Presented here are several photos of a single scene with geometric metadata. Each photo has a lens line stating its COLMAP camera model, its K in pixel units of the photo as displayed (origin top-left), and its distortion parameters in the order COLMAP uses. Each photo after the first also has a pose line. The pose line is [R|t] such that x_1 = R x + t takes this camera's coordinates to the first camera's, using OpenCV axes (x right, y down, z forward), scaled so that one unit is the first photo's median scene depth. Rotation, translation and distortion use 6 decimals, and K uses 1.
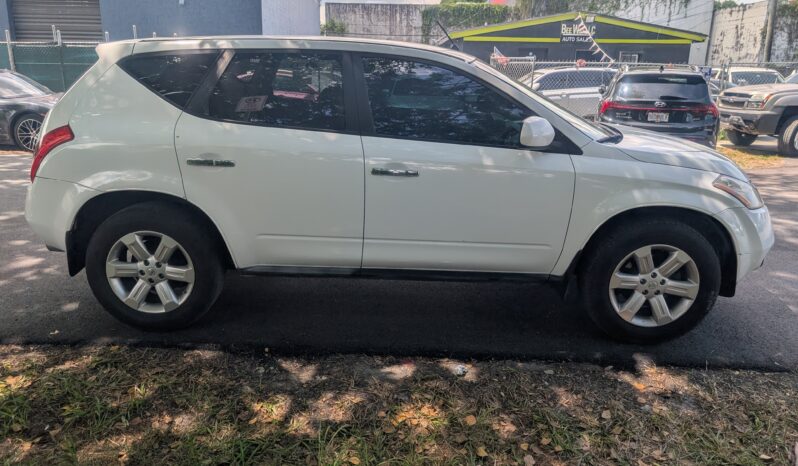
lens RADIAL K [[577.3, 0, 399.2], [0, 577.3, 238.6], [0, 0, 1]] dist [-0.001013, 0.004751]
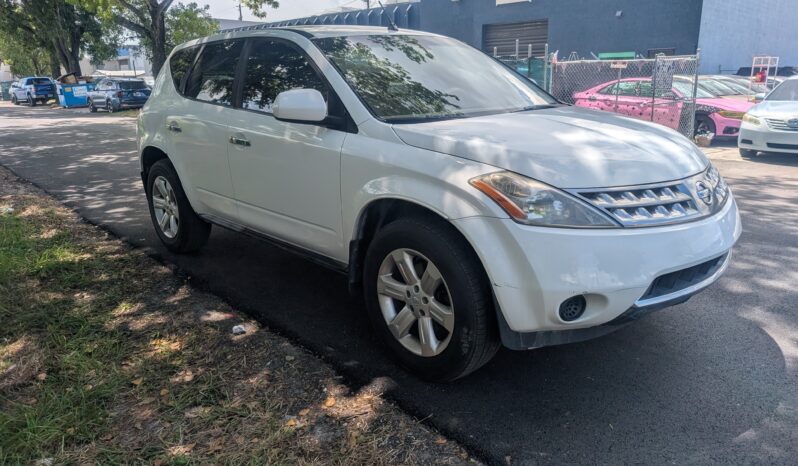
lens RADIAL K [[577.3, 0, 399.7], [0, 577.3, 227.4], [0, 0, 1]] dist [-0.001013, 0.004751]
pose [[0.697678, 0.152404, -0.700013, 1.009632], [-0.185328, 0.982245, 0.029141, -0.040259], [0.692025, 0.109401, 0.713535, 0.421774]]
